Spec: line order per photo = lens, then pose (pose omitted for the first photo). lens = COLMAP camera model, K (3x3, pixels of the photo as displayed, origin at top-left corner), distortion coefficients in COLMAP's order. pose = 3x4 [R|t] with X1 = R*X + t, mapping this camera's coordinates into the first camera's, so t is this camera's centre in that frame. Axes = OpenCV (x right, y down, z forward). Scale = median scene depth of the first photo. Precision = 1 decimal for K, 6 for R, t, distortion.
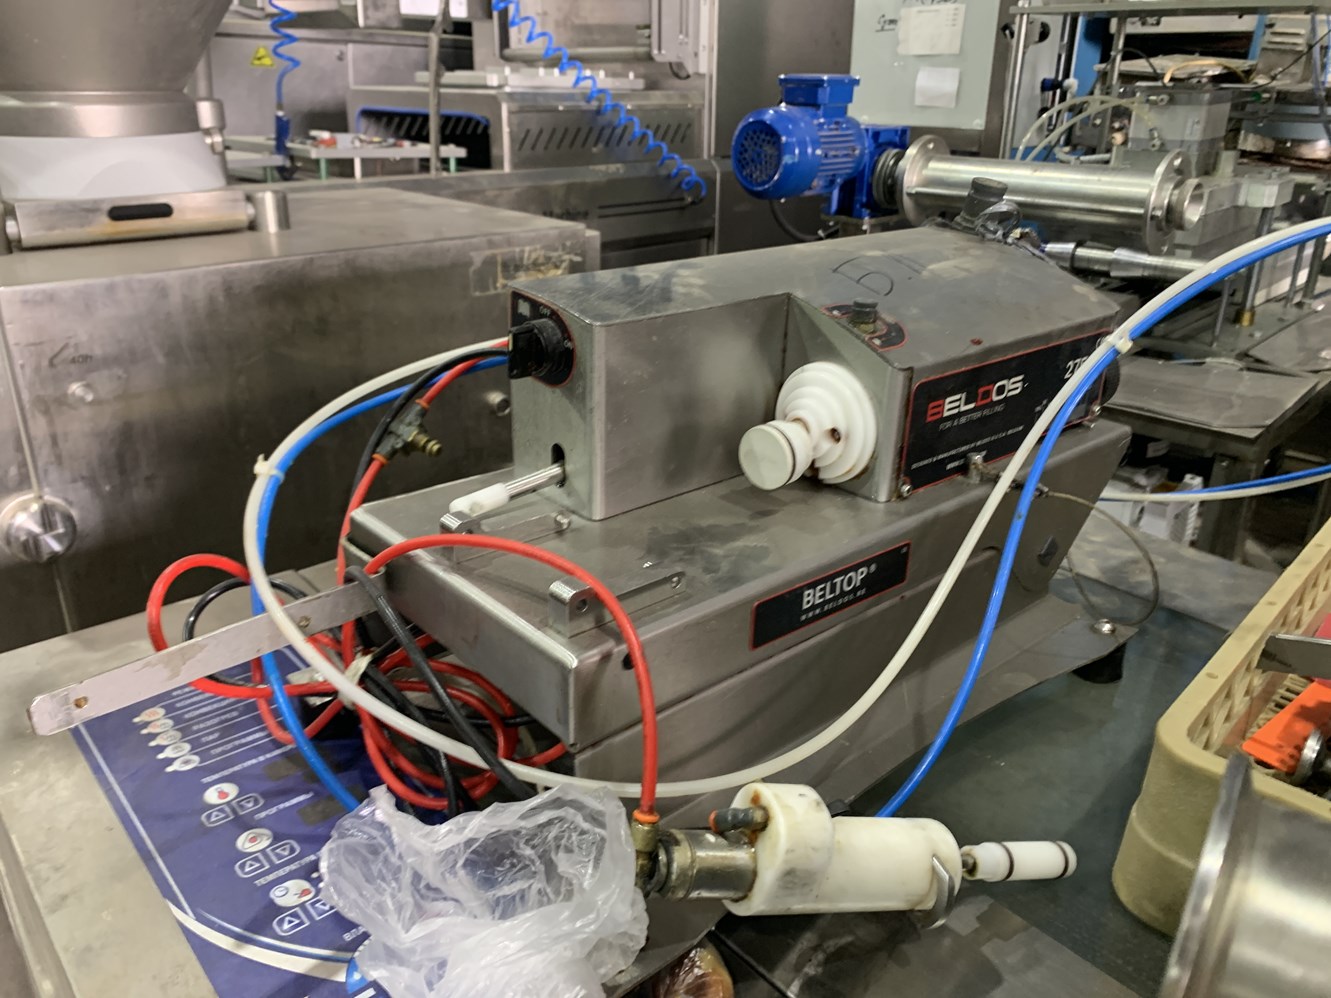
lens RADIAL K [[1018.6, 0, 644.7], [0, 1018.6, 497.0], [0, 0, 1]] dist [0.001957, 0.001925]
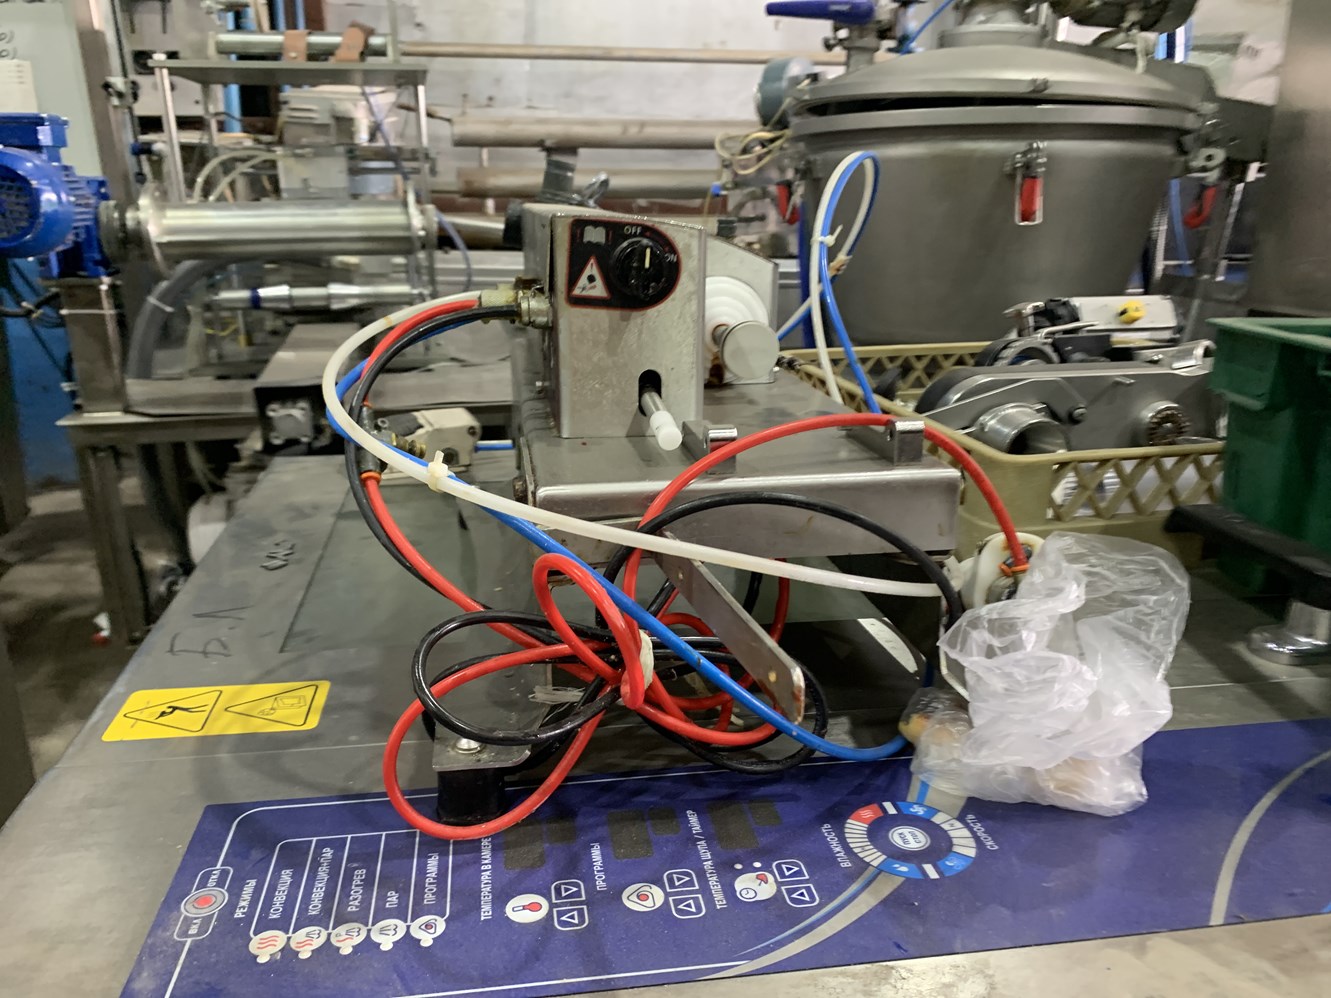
lens RADIAL K [[1022.1, 0, 631.5], [0, 1022.1, 519.2], [0, 0, 1]] dist [0.003914, 0.004000]
pose [[0.542085, -0.279383, 0.792521, -0.339822], [0.338008, 0.935948, 0.098746, -0.007966], [-0.769347, 0.214350, 0.601797, 0.167327]]
